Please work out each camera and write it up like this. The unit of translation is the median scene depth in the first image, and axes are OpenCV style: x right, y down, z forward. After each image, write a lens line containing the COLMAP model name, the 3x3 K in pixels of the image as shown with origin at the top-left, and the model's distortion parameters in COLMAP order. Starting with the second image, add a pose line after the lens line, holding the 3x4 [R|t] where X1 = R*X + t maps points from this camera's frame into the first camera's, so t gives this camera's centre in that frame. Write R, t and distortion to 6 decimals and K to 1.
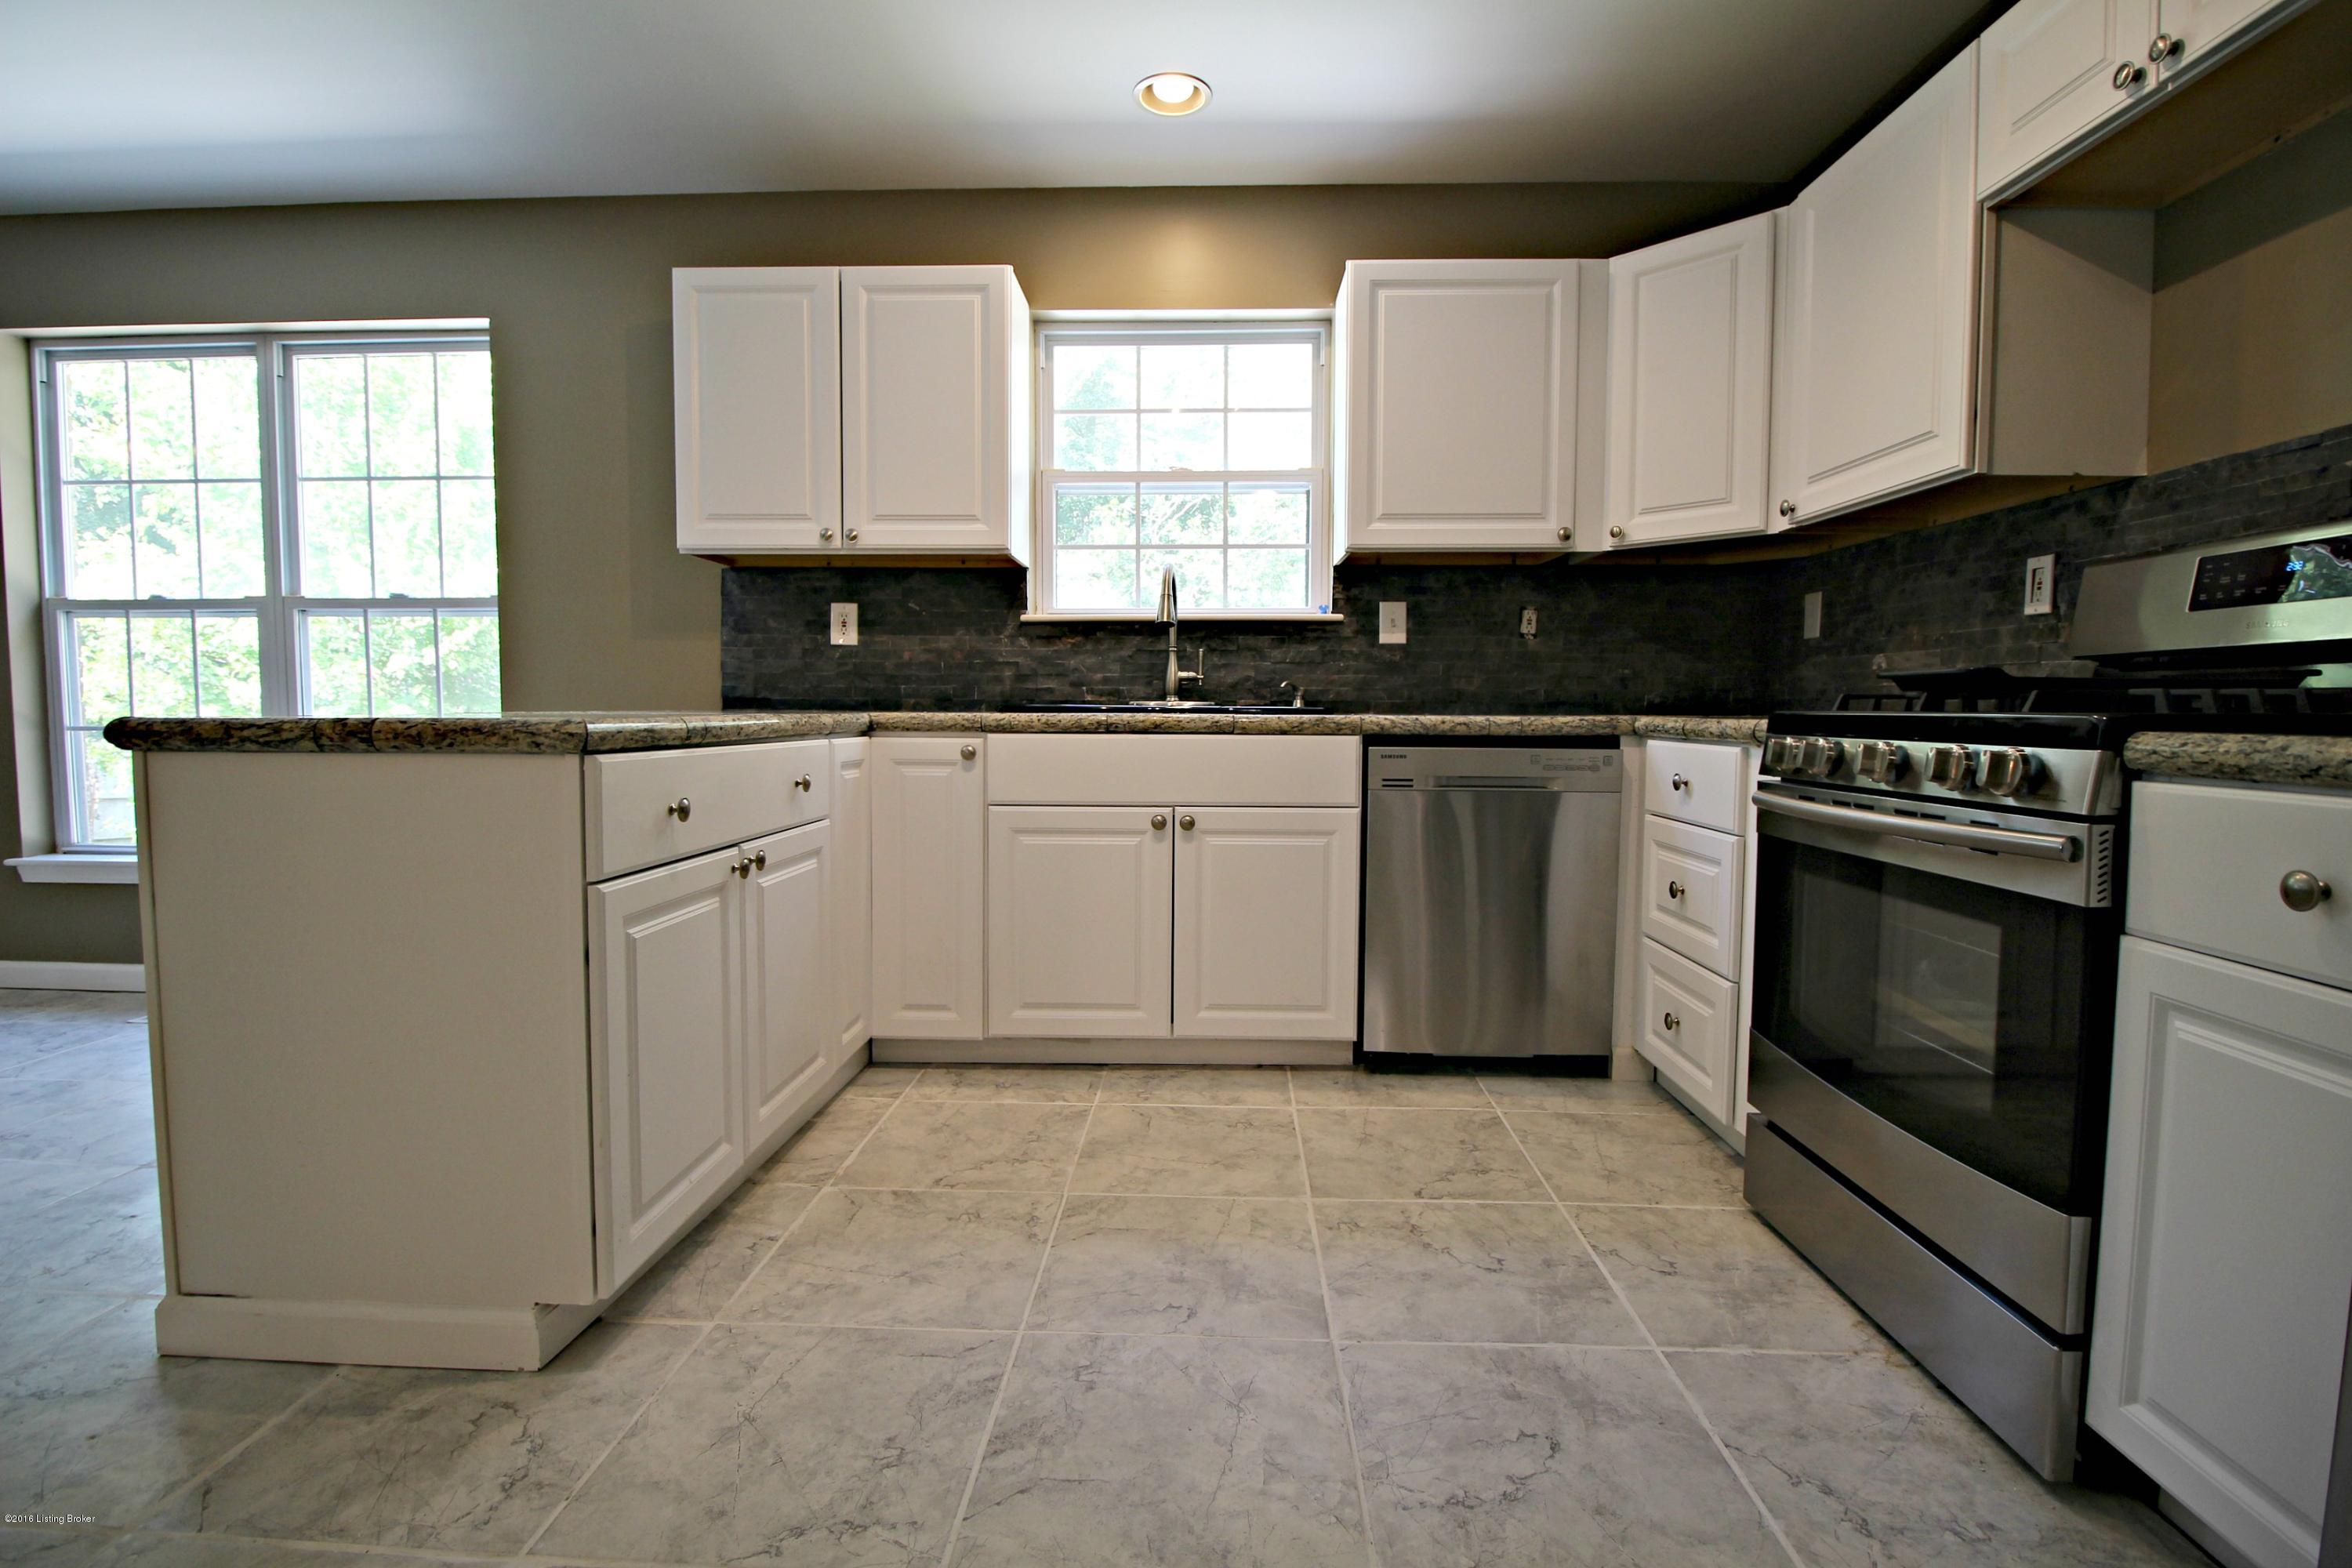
lens RADIAL K [[1109.5, 0, 1177.9], [0, 1109.5, 777.0], [0, 0, 1]] dist [-0.003798, -0.012558]
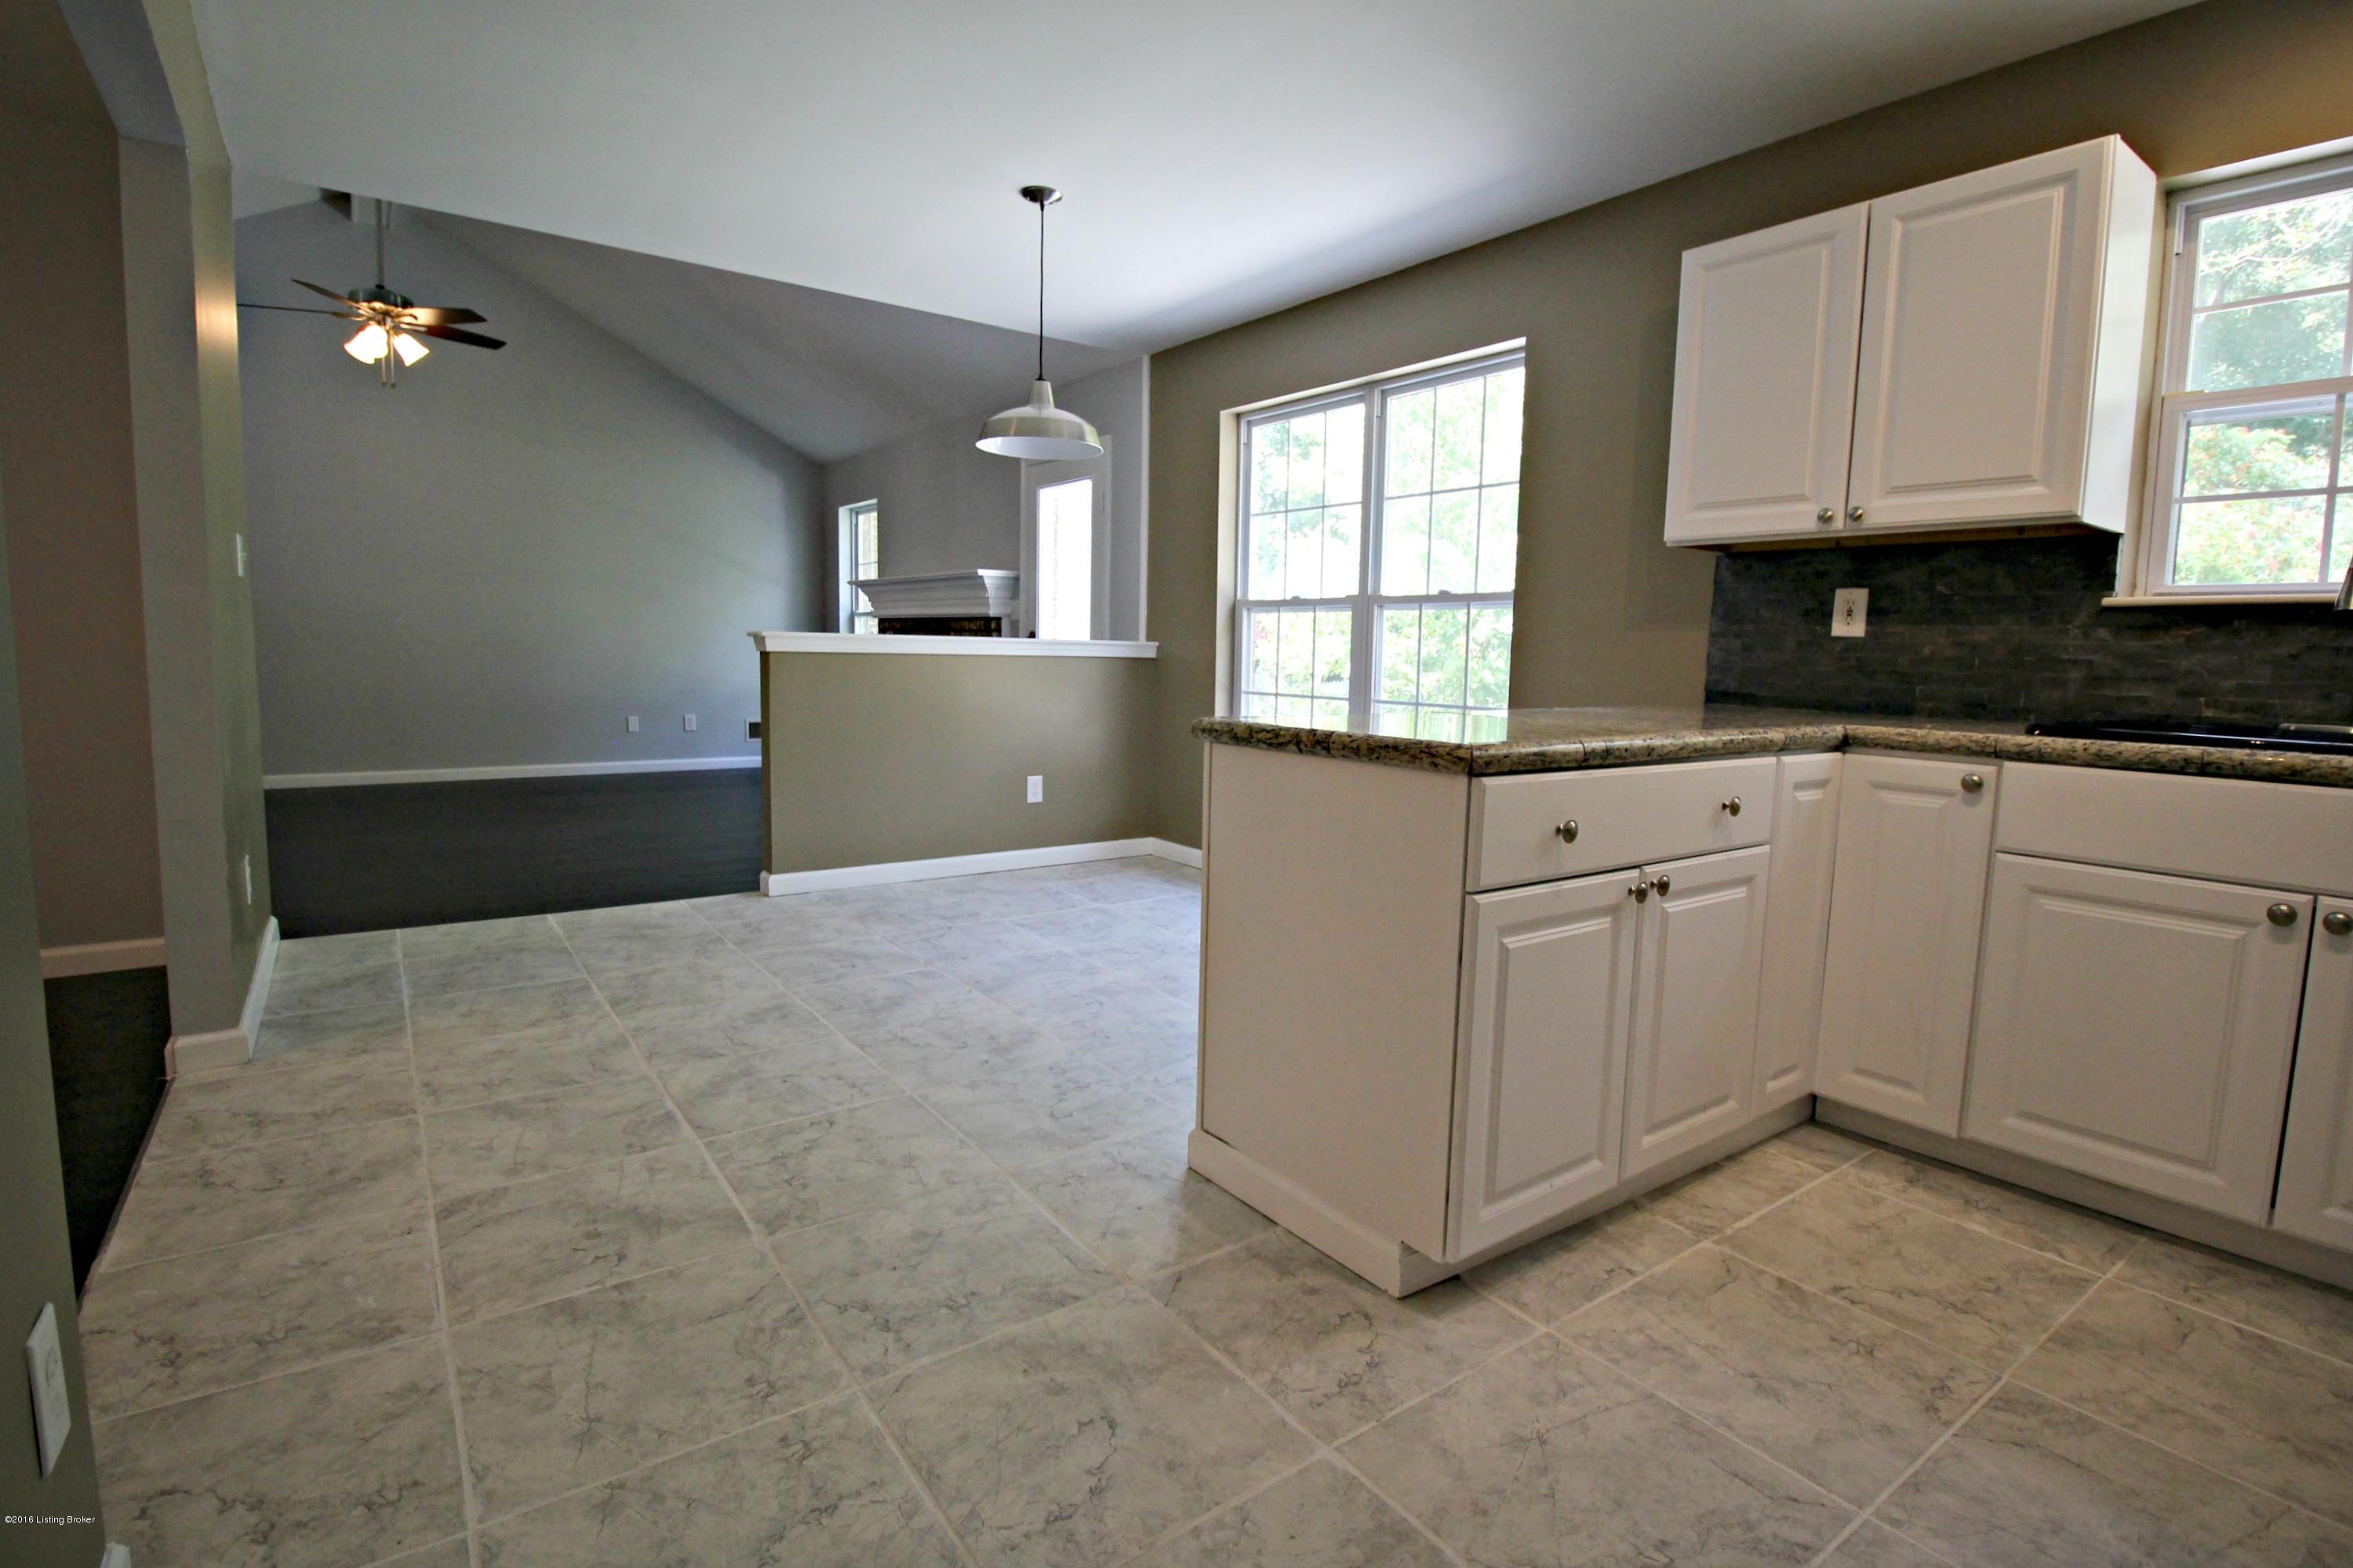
lens RADIAL K [[1139.3, 0, 1174.6], [0, 1139.3, 753.0], [0, 0, 1]] dist [-0.001036, -0.014078]
pose [[0.605058, 0.085589, -0.791568, 0.111177], [-0.063107, 0.996233, 0.059480, -0.057069], [0.793676, 0.013965, 0.608180, 0.046841]]
